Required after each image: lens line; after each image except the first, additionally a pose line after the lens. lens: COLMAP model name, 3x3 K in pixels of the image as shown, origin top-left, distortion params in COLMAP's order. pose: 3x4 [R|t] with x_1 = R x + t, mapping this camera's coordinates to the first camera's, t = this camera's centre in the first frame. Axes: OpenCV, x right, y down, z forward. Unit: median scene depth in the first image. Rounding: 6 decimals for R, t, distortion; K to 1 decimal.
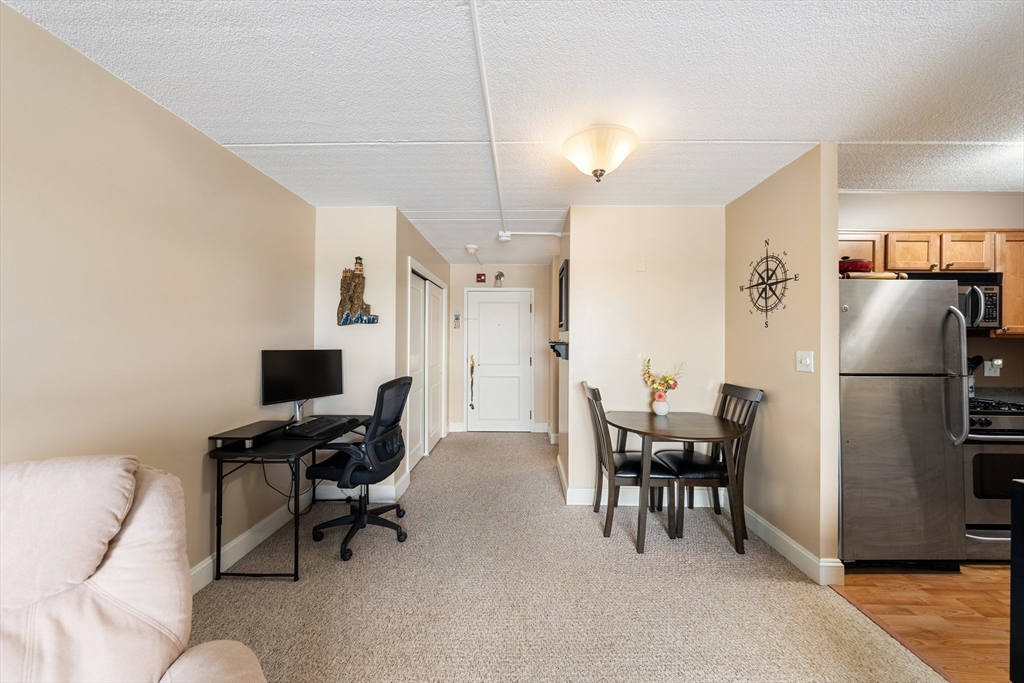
lens RADIAL K [[361.6, 0, 513.2], [0, 361.6, 335.4], [0, 0, 1]] dist [-0.002113, -0.000148]
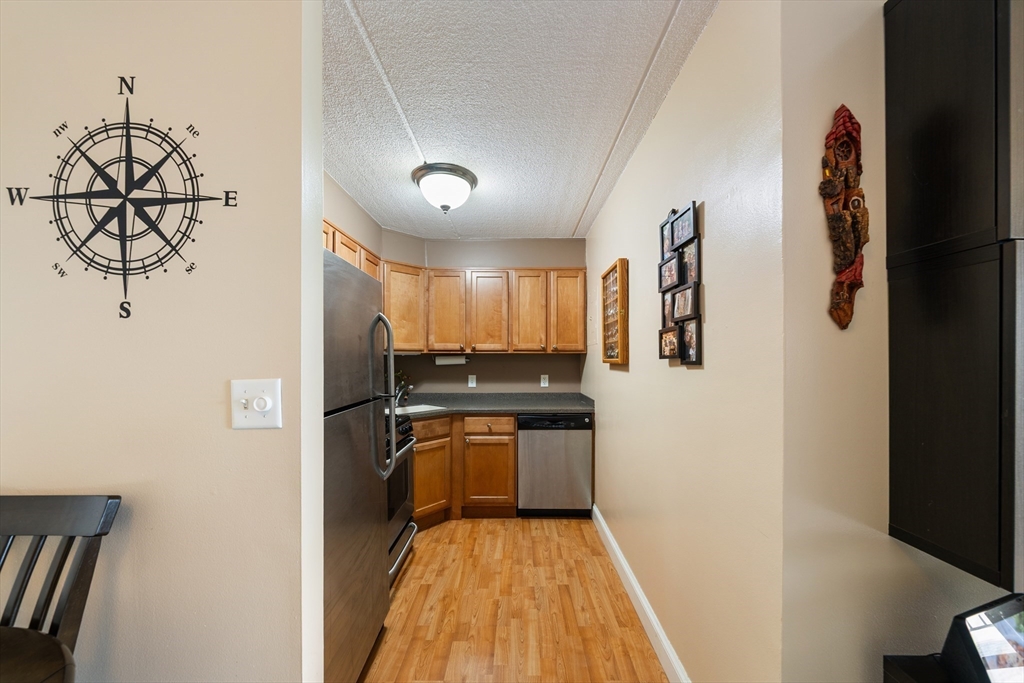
lens RADIAL K [[361.6, 0, 523.5], [0, 361.6, 358.5], [0, 0, 1]] dist [-0.002113, -0.000148]
pose [[-0.009819, -0.000477, 0.999952, 0.337383], [-0.002700, 0.999996, 0.000451, 0.016550], [-0.999948, -0.002695, -0.009820, 0.605218]]
